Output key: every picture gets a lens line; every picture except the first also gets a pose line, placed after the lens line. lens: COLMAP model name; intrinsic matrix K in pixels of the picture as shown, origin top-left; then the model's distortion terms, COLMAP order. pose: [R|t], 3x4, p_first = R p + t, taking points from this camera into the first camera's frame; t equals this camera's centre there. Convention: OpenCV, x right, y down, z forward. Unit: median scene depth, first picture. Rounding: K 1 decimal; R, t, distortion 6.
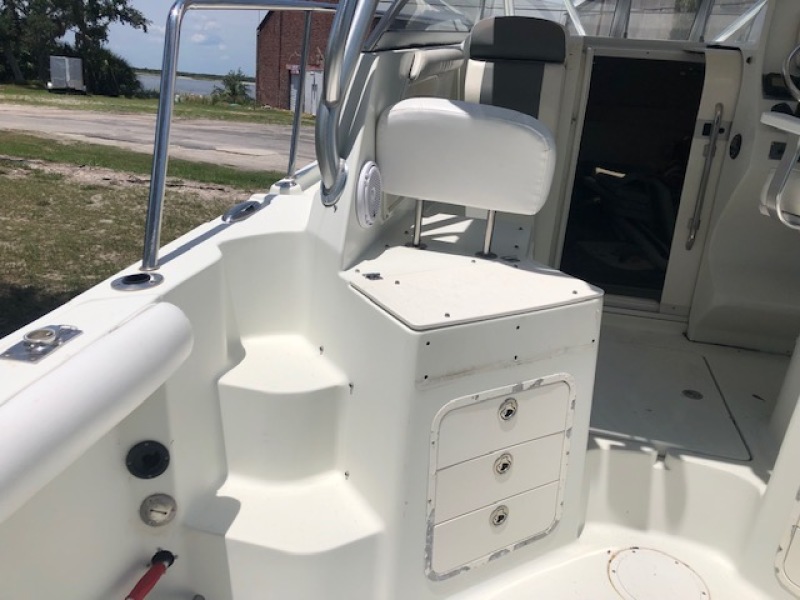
lens RADIAL K [[658.1, 0, 400.0], [0, 658.1, 300.0], [0, 0, 1]] dist [0.012098, 0.006347]
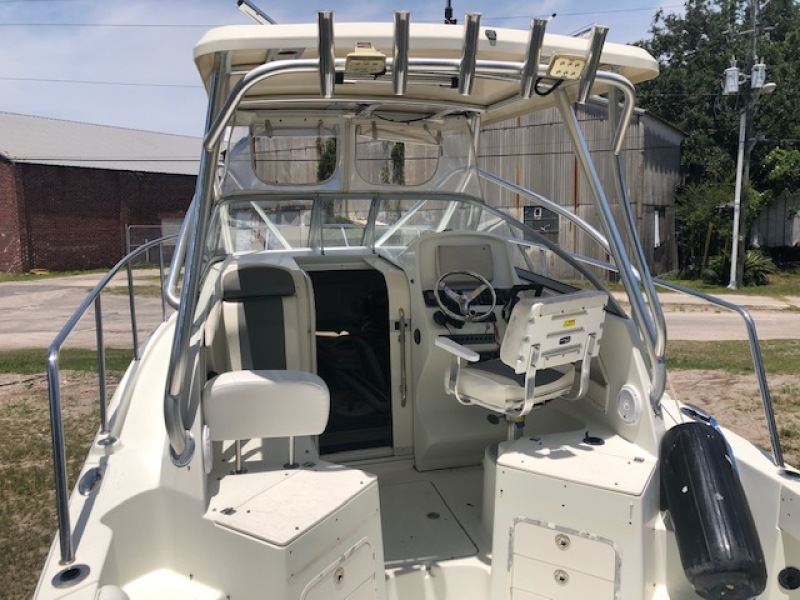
lens RADIAL K [[666.4, 0, 405.0], [0, 666.4, 289.6], [0, 0, 1]] dist [0.019718, 0.001232]
pose [[0.877788, -0.142974, 0.457216, -0.238535], [0.224760, 0.965770, -0.129504, -0.179660], [-0.423050, 0.216441, 0.879876, -0.422055]]
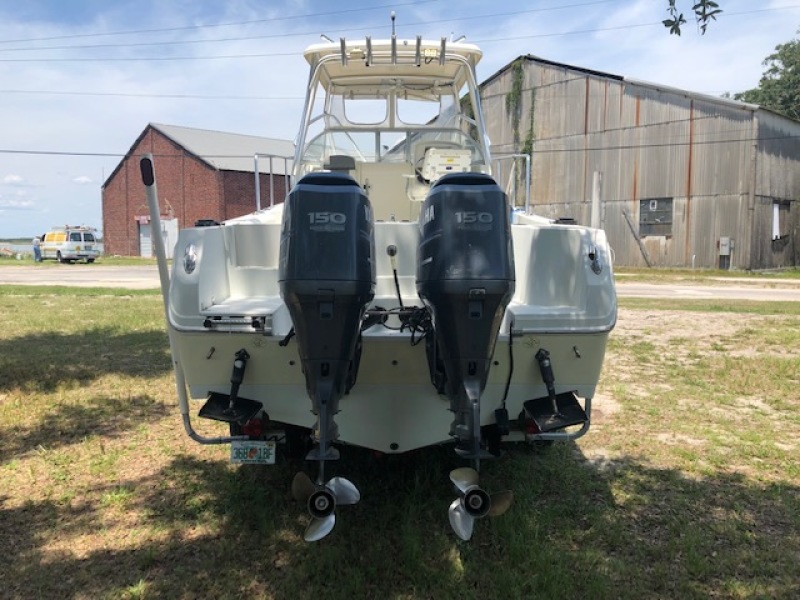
lens RADIAL K [[683.4, 0, 400.0], [0, 683.4, 300.0], [0, 0, 1]] dist [0.027997, -0.007184]
pose [[0.969136, -0.097730, 0.226328, -0.400616], [0.143527, 0.970108, -0.195682, 1.088930], [-0.200439, 0.222127, 0.954193, -2.381029]]
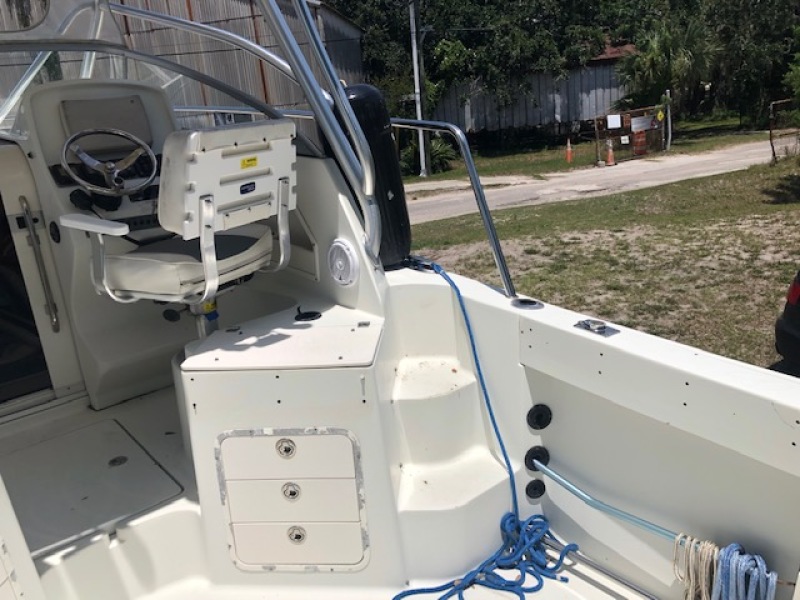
lens RADIAL K [[661.3, 0, 401.3], [0, 661.3, 288.2], [0, 0, 1]] dist [0.021893, -0.000469]
pose [[0.587804, -0.337936, 0.735042, 0.016194], [0.385743, 0.915718, 0.112529, -0.065900], [-0.711118, 0.217393, 0.668619, -0.127999]]
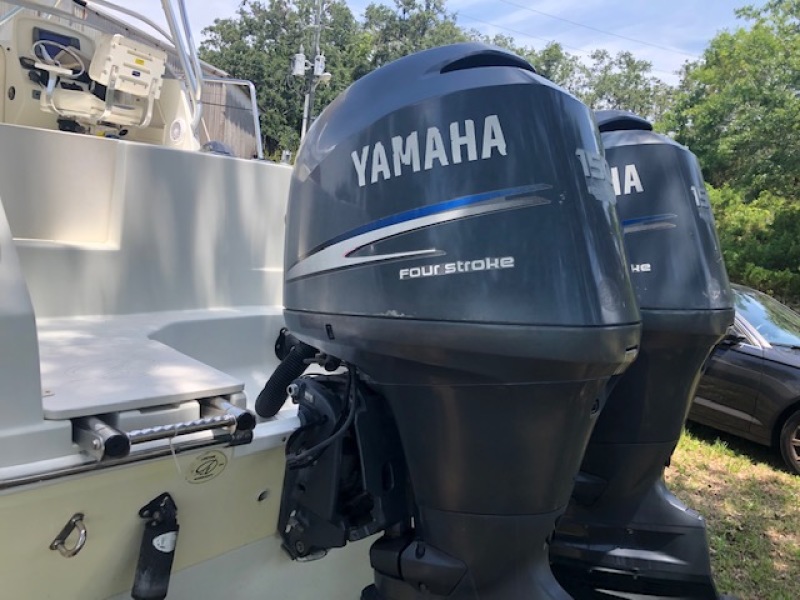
lens RADIAL K [[666.4, 0, 405.0], [0, 666.4, 289.6], [0, 0, 1]] dist [0.019718, 0.001232]
pose [[0.467360, -0.118070, 0.876147, -0.856887], [0.206435, 0.978219, 0.021707, 0.610106], [-0.859627, 0.170723, 0.481555, -0.942248]]
